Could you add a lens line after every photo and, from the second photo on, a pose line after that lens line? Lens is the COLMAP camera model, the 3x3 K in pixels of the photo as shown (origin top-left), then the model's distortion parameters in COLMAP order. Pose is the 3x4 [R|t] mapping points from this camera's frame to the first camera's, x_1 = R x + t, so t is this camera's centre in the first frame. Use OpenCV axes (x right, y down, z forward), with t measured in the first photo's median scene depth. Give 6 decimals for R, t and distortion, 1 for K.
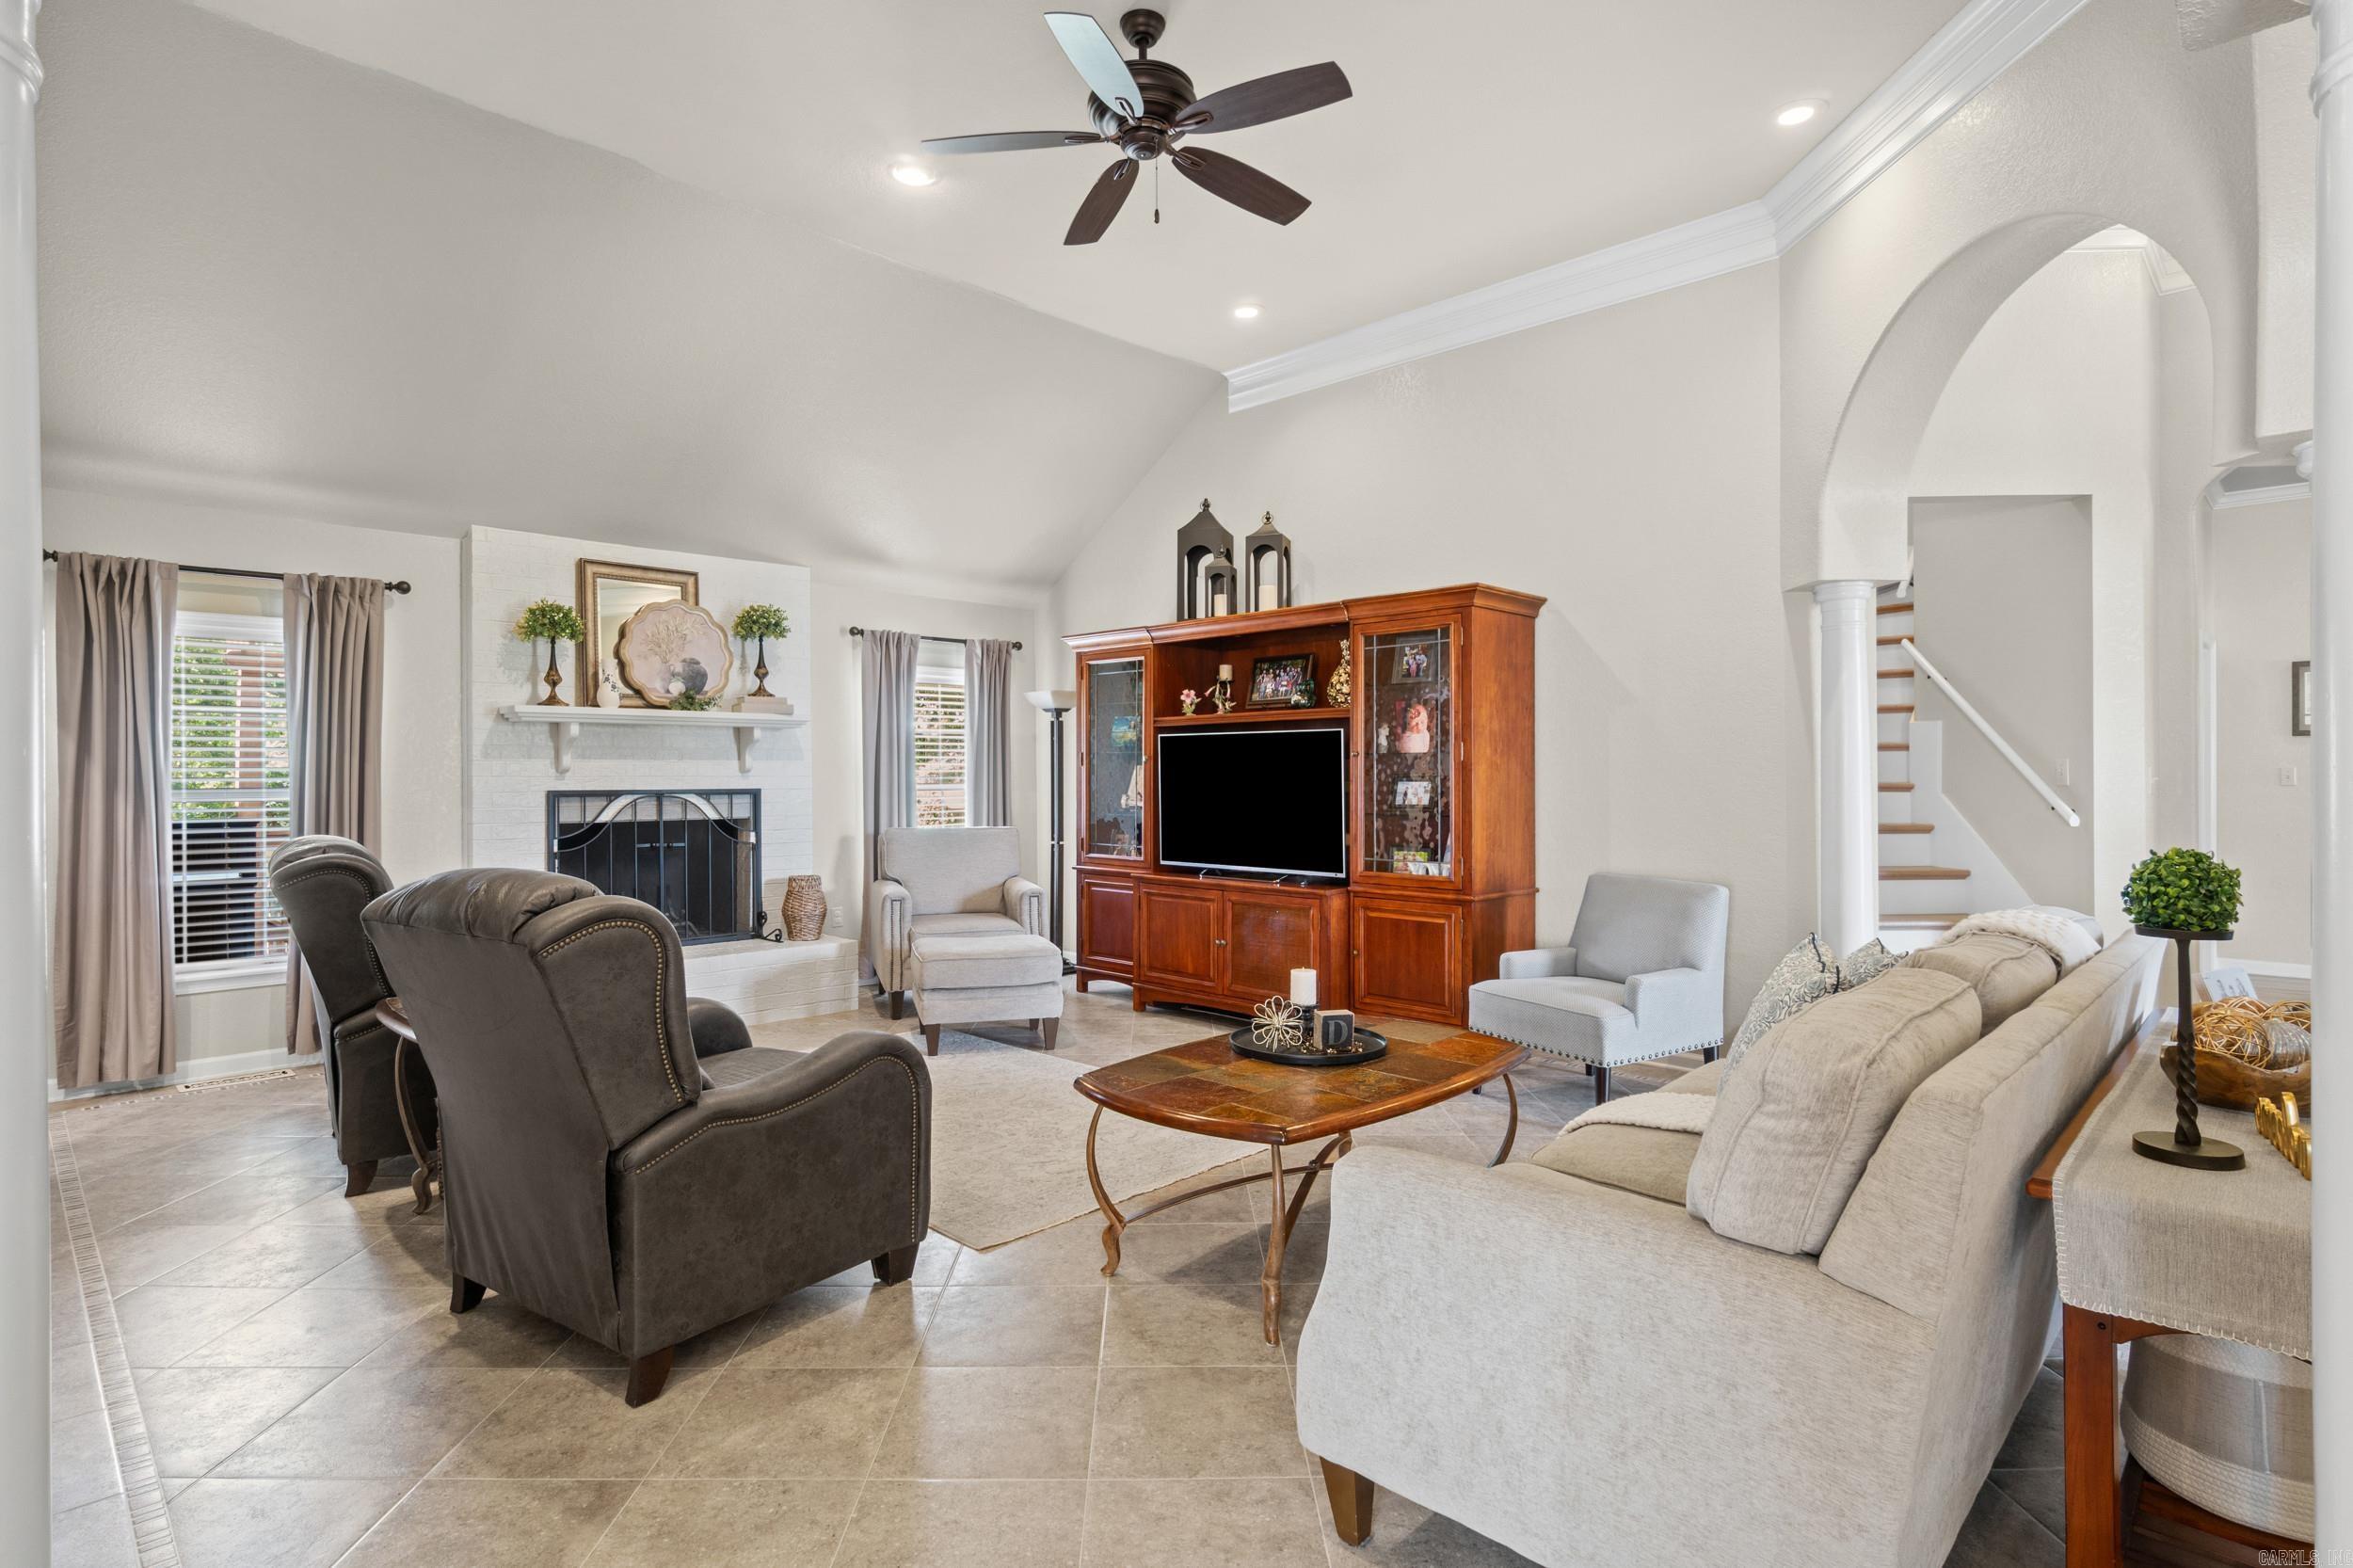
lens RADIAL K [[1181.6, 0, 1176.5], [0, 1181.6, 784.0], [0, 0, 1]] dist [-0.000322, 0.000016]
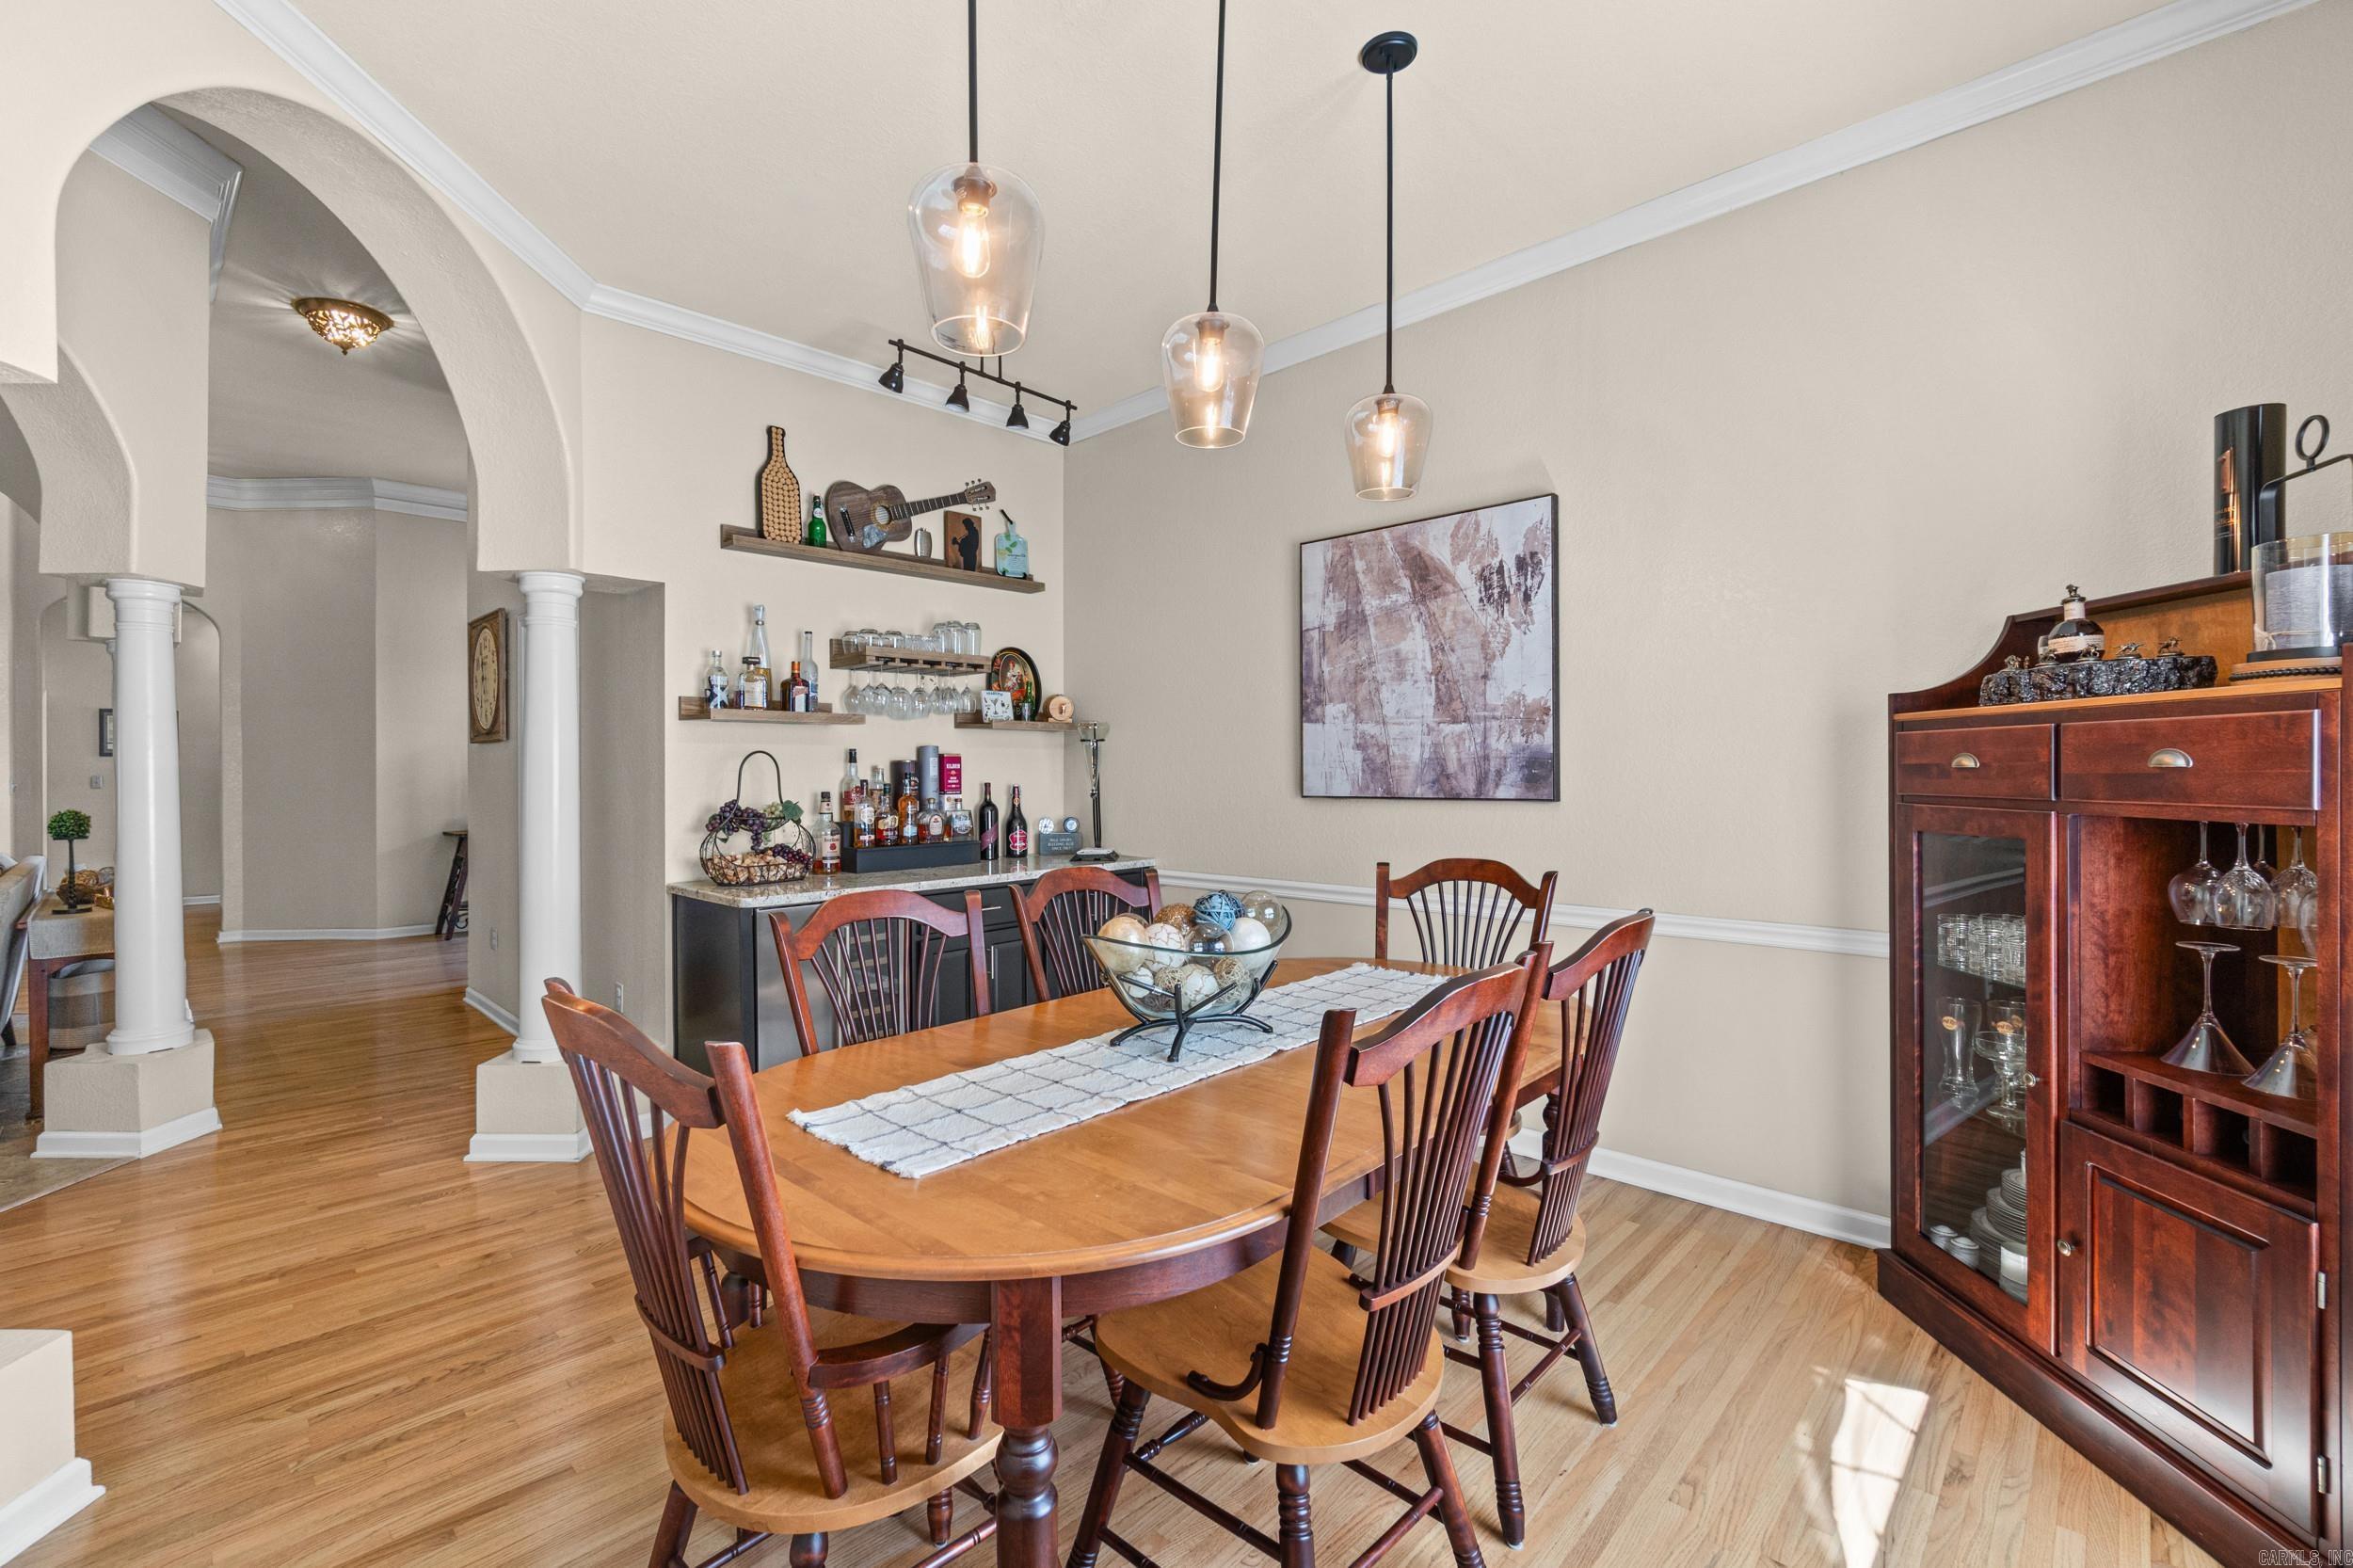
lens RADIAL K [[1014.5, 0, 1165.2], [0, 1014.5, 768.3], [0, 0, 1]] dist [-0.003001, -0.000234]
pose [[-0.001213, 0.005216, 0.999986, -1.079641], [0.010555, 0.999931, -0.005202, -0.004842], [-0.999944, 0.010548, -0.001268, -1.115705]]
